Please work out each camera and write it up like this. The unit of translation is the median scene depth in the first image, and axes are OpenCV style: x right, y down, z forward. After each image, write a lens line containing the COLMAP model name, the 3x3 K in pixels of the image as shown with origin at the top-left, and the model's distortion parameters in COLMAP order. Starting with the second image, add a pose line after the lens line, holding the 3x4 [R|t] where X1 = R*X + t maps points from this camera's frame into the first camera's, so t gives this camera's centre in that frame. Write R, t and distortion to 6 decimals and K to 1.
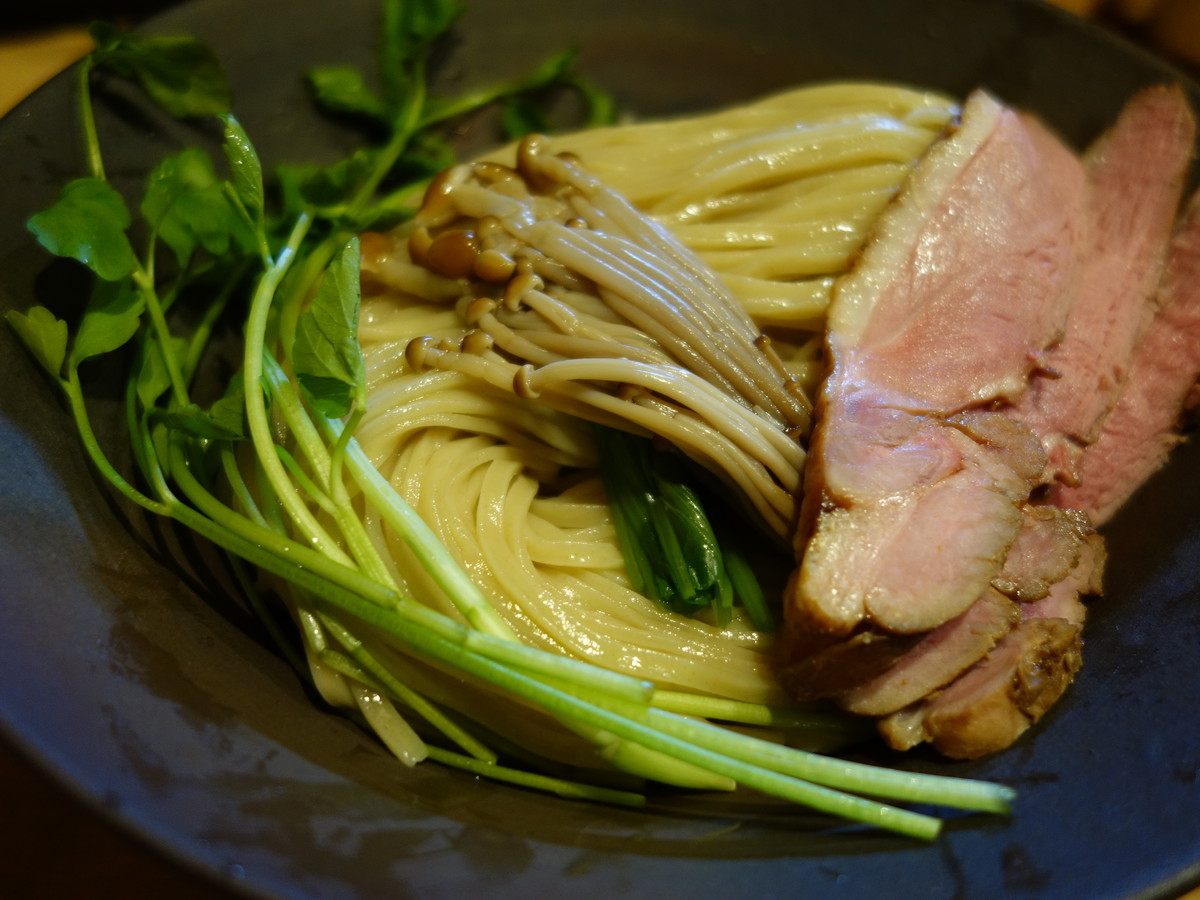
lens RADIAL K [[1035.4, 0, 600.0], [0, 1035.4, 450.0], [0, 0, 1]] dist [0.030174, -0.010412]
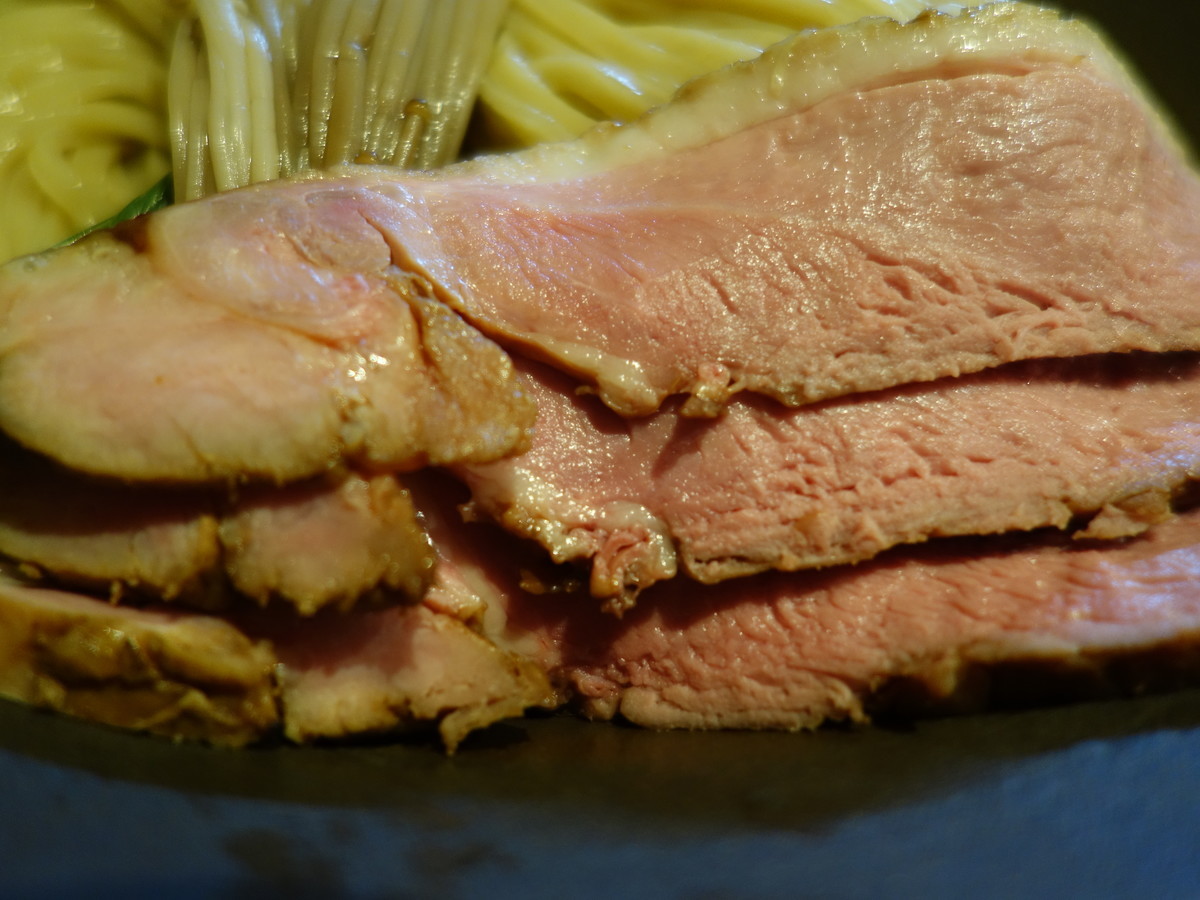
lens RADIAL K [[1035.4, 0, 600.0], [0, 1035.4, 450.0], [0, 0, 1]] dist [0.030174, -0.010412]
pose [[0.611718, 0.589027, -0.528060, 0.762553], [-0.632455, 0.765119, 0.120804, -0.099328], [0.475186, 0.260076, 0.840570, 0.575970]]
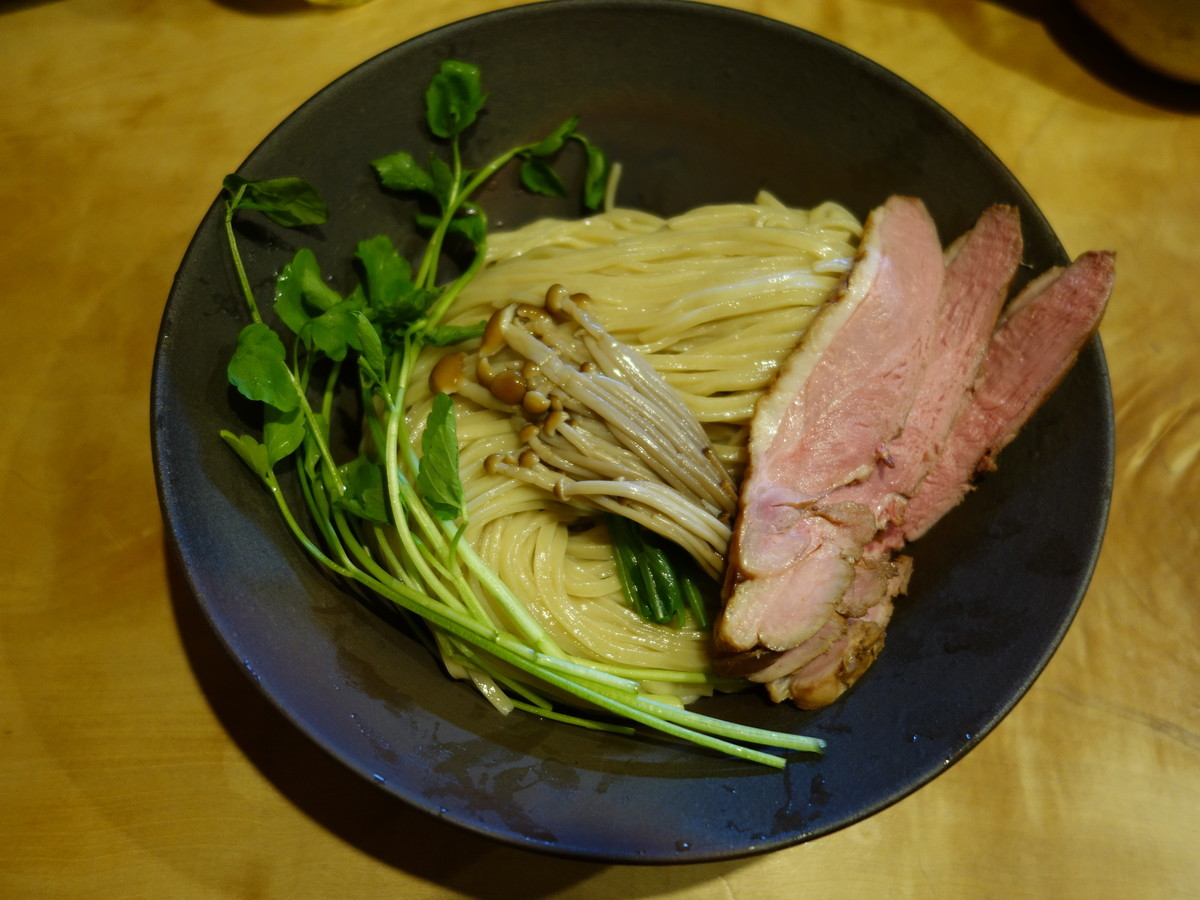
lens RADIAL K [[1035.4, 0, 600.0], [0, 1035.4, 450.0], [0, 0, 1]] dist [0.030174, -0.010412]
pose [[0.999697, -0.014607, 0.019808, -0.042890], [0.007715, 0.950253, 0.311385, -0.639618], [-0.023371, -0.311138, 0.950077, -0.530419]]
